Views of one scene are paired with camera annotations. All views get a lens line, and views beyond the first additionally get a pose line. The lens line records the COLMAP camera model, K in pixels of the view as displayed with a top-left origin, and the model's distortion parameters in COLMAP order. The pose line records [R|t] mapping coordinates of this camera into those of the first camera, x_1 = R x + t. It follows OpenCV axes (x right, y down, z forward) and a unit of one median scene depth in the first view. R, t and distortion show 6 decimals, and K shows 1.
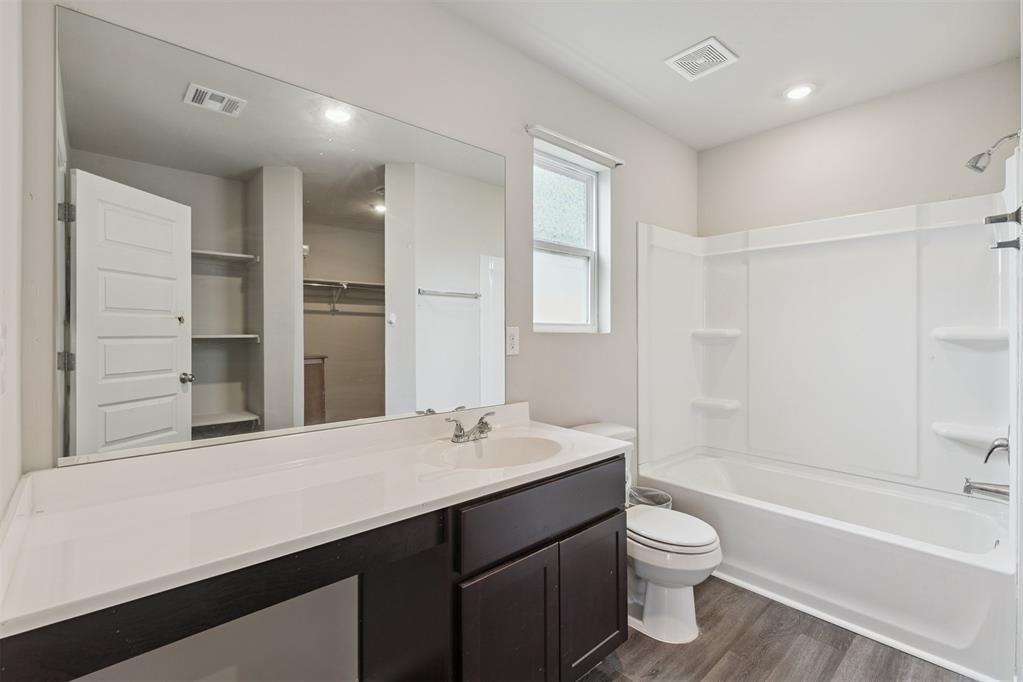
lens RADIAL K [[462.7, 0, 512.5], [0, 462.7, 332.7], [0, 0, 1]] dist [0.000891, 0.000009]
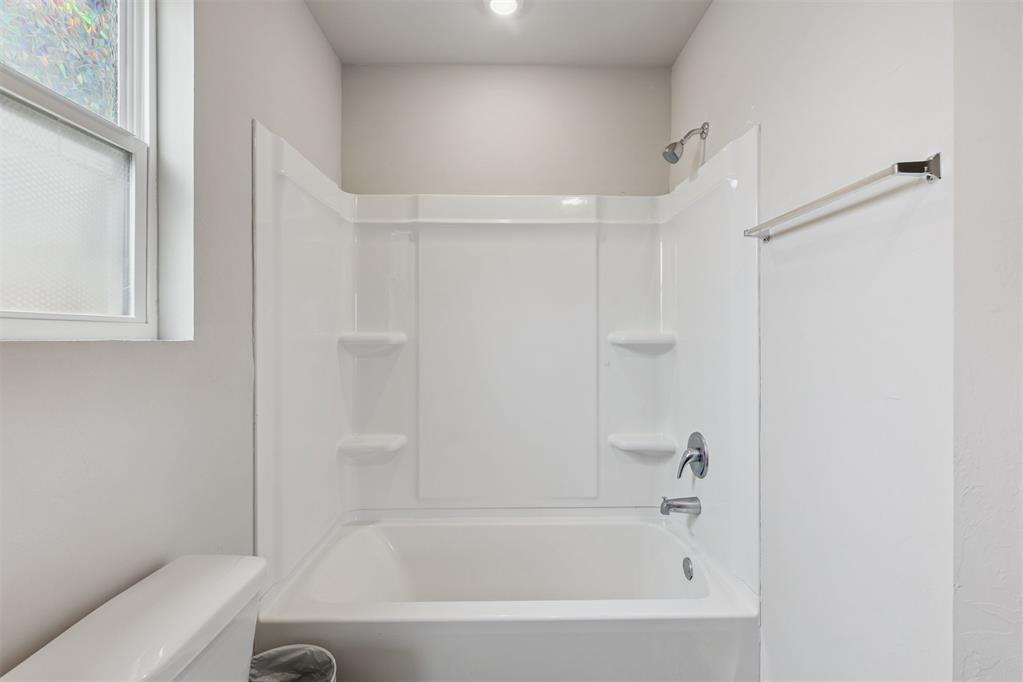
lens RADIAL K [[462.7, 0, 512.5], [0, 462.7, 332.7], [0, 0, 1]] dist [0.000891, 0.000009]
pose [[0.661183, 0.002973, 0.750219, 0.082000], [0.005269, 0.999949, -0.008607, -0.001167], [-0.750206, 0.009643, 0.661134, 0.478390]]
